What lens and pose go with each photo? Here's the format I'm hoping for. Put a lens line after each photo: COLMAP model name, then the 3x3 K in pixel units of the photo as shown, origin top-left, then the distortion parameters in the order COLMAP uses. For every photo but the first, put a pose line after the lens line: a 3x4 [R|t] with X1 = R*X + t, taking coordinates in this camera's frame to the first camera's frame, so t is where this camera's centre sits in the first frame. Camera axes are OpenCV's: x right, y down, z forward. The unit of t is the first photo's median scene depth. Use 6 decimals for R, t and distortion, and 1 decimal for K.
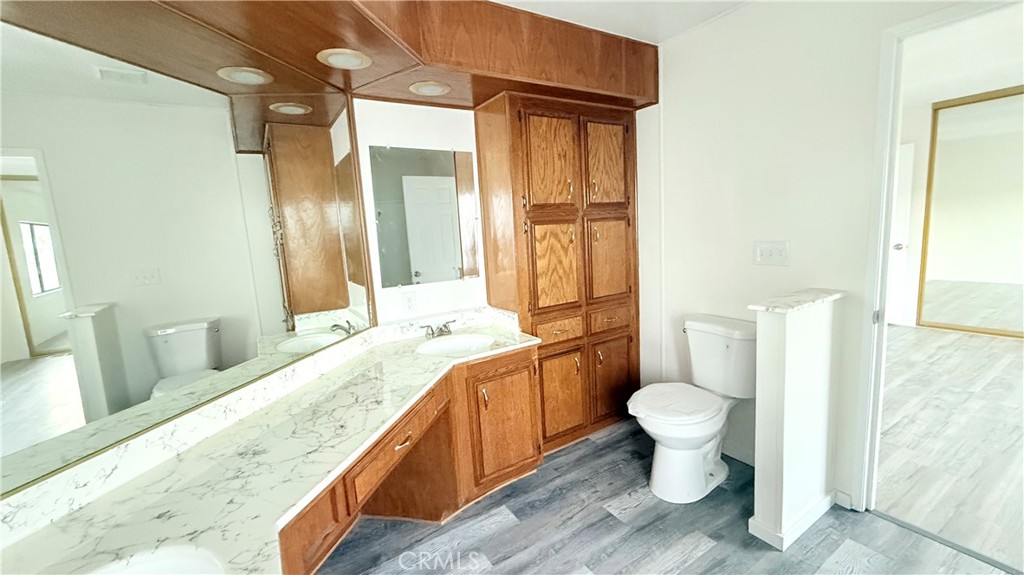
lens RADIAL K [[408.3, 0, 509.3], [0, 408.3, 285.0], [0, 0, 1]] dist [-0.000541, 0.000112]
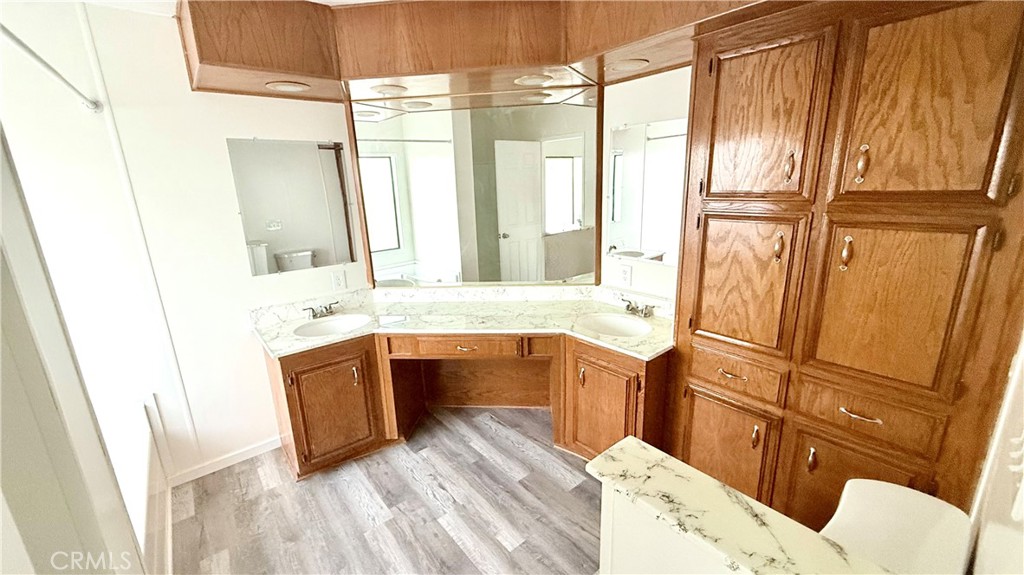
lens RADIAL K [[408.3, 0, 509.3], [0, 408.3, 285.0], [0, 0, 1]] dist [-0.000541, 0.000112]
pose [[0.130935, 0.298485, -0.945390, 0.753522], [-0.108513, 0.952185, 0.285601, -0.209210], [0.985434, 0.065192, 0.157064, 0.547077]]
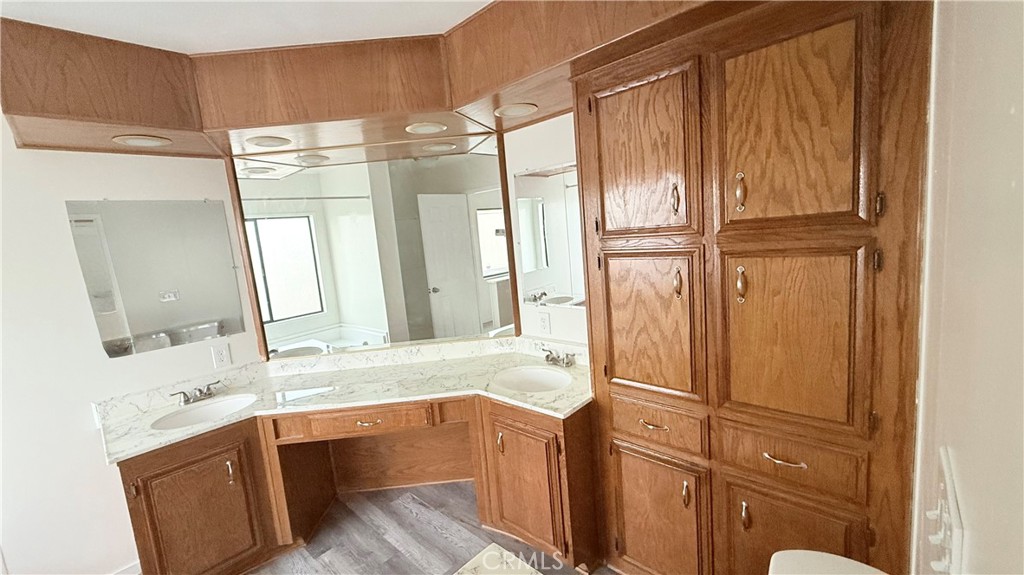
lens RADIAL K [[408.3, 0, 509.3], [0, 408.3, 285.0], [0, 0, 1]] dist [-0.000541, 0.000112]
pose [[0.258660, 0.163311, -0.952063, 0.693803], [-0.059438, 0.986428, 0.153058, -0.202832], [0.964138, 0.016998, 0.264857, 0.665304]]
